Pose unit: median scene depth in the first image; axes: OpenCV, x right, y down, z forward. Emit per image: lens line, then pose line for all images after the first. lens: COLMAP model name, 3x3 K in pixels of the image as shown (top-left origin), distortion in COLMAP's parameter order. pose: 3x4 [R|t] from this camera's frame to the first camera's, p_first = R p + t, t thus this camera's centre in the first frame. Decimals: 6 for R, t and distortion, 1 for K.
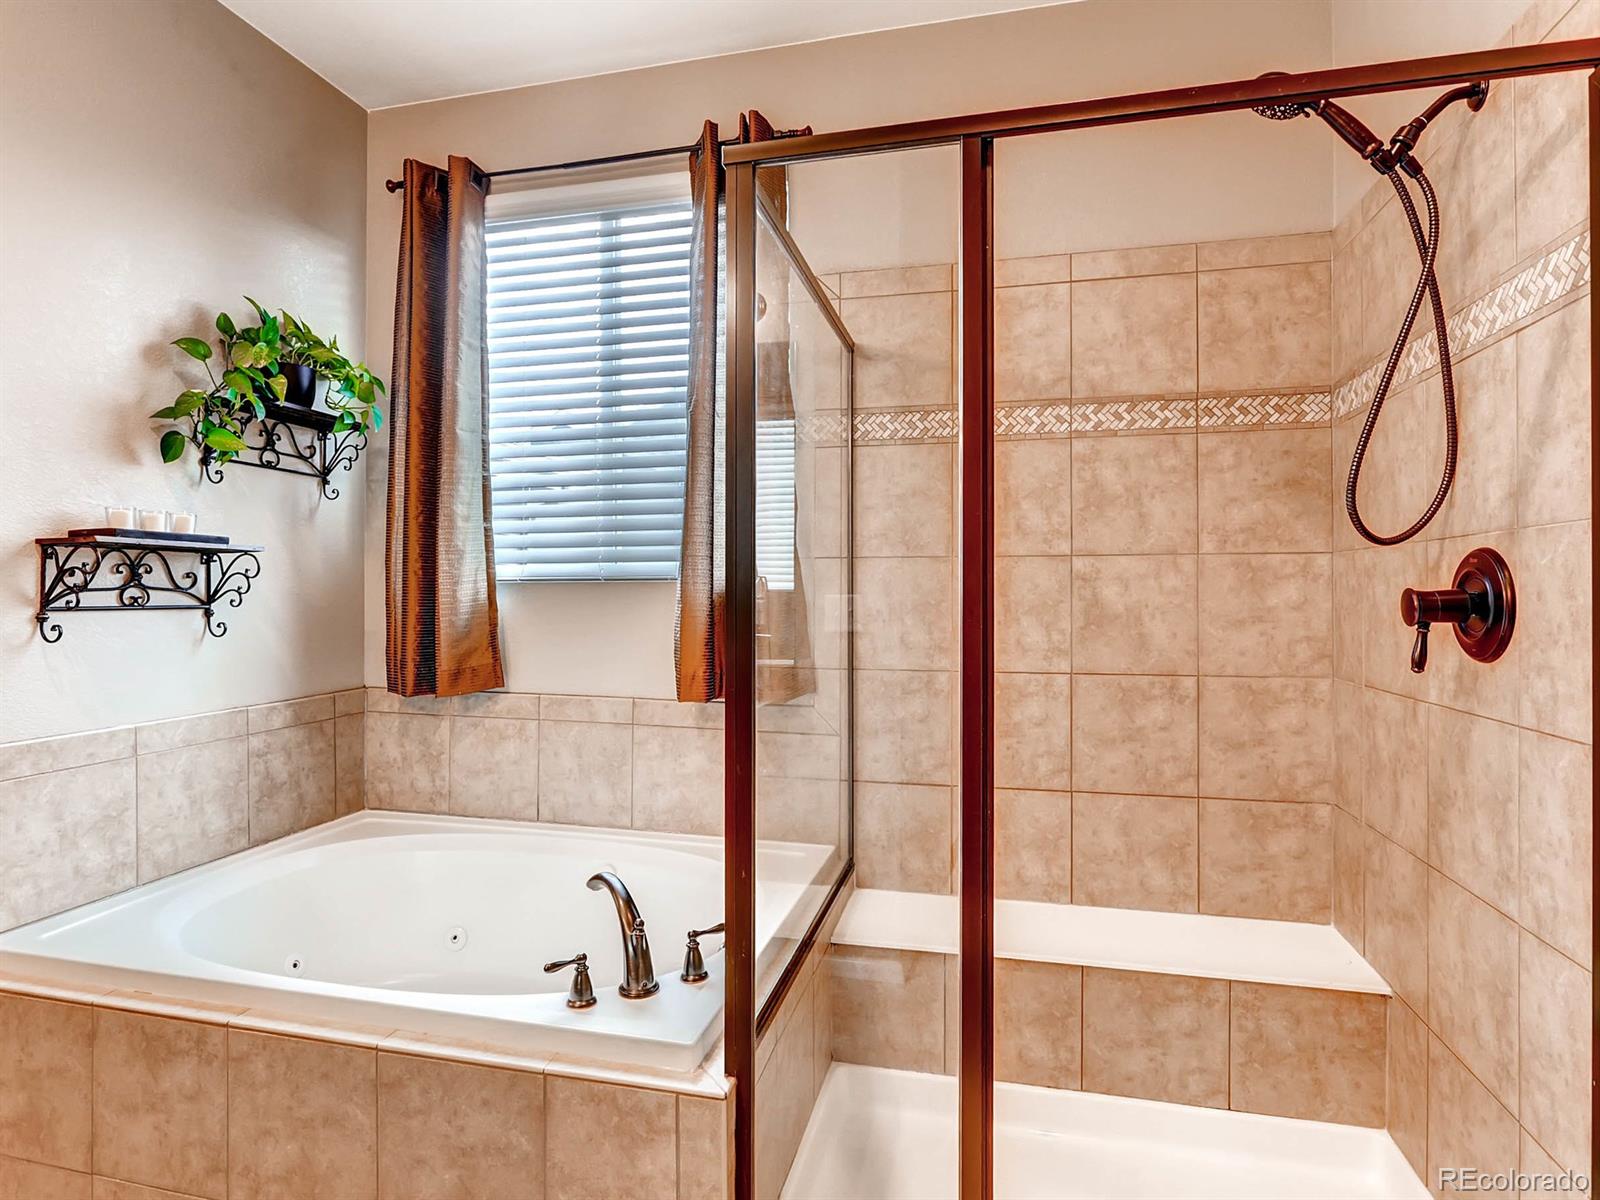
lens RADIAL K [[861.5, 0, 798.3], [0, 861.5, 593.3], [0, 0, 1]] dist [-0.014384, 0.006816]
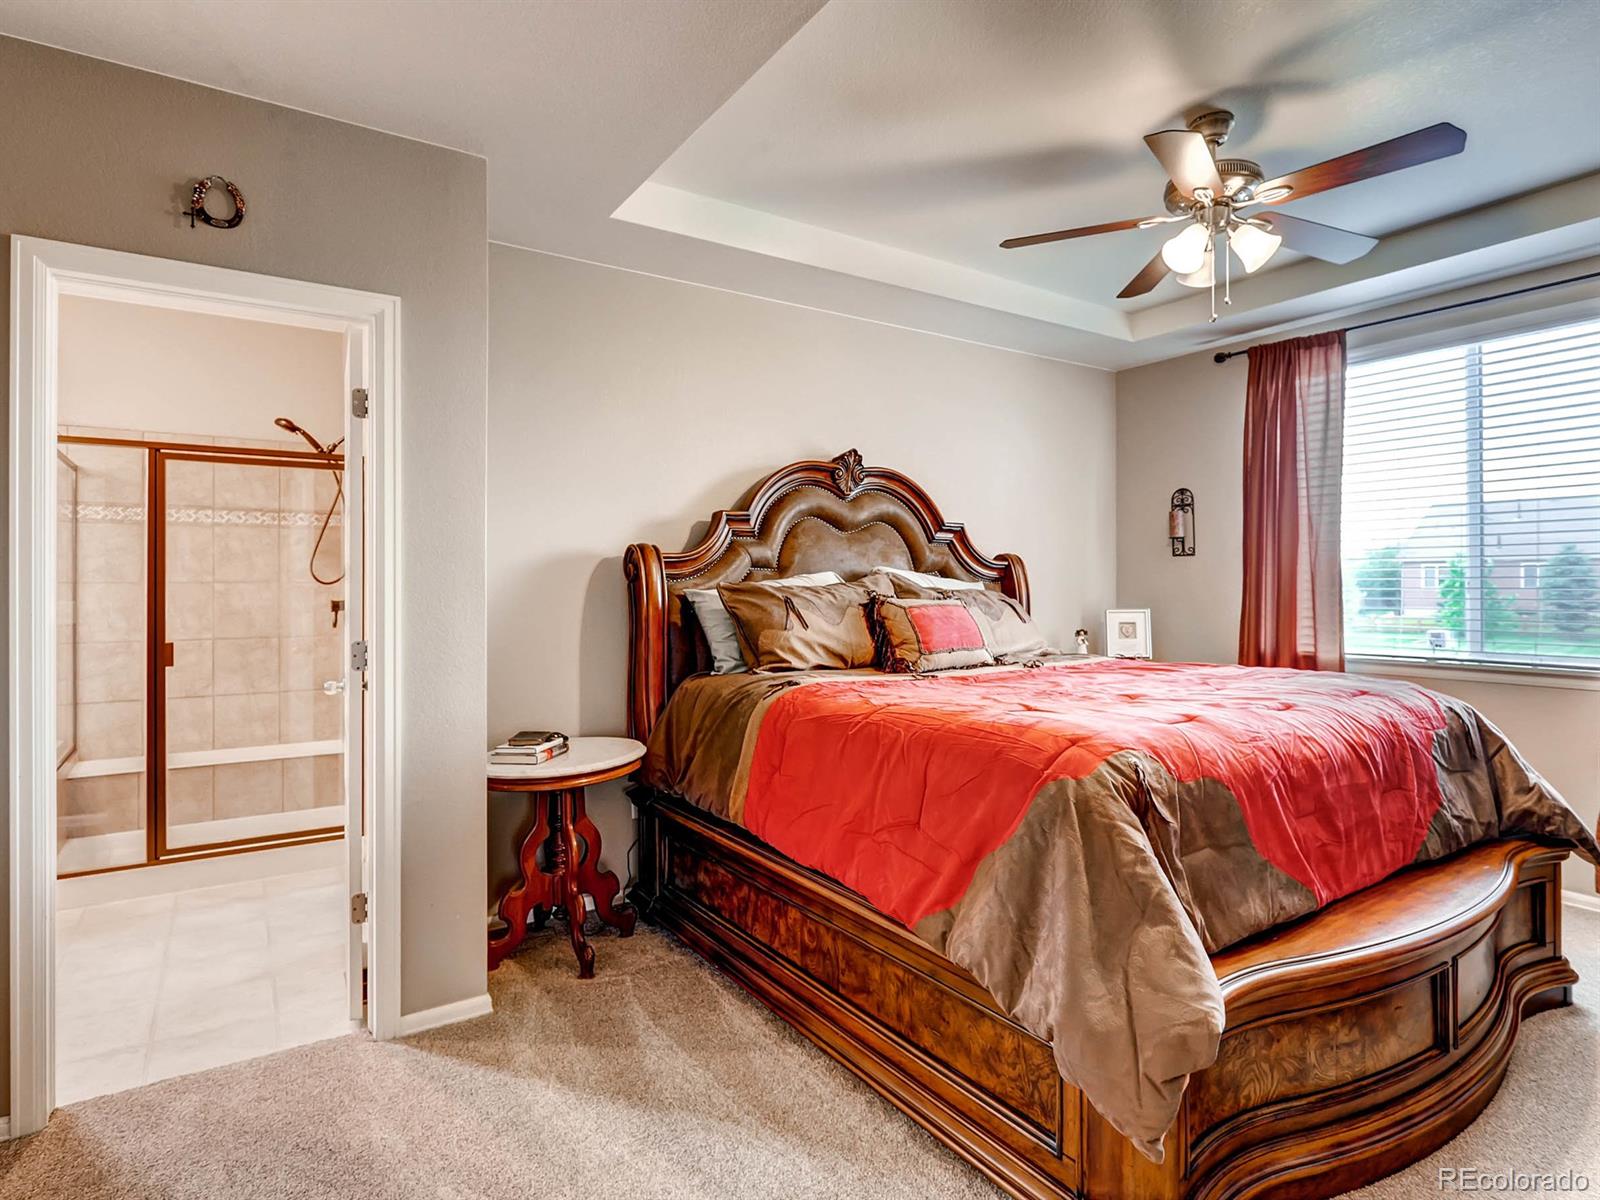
lens RADIAL K [[861.5, 0, 806.6], [0, 861.5, 584.1], [0, 0, 1]] dist [-0.014384, 0.006816]
pose [[0.676542, 0.000489, 0.736404, -0.237016], [0.000353, 0.999999, -0.000988, -0.037183], [-0.736404, 0.000928, 0.676542, -1.451643]]
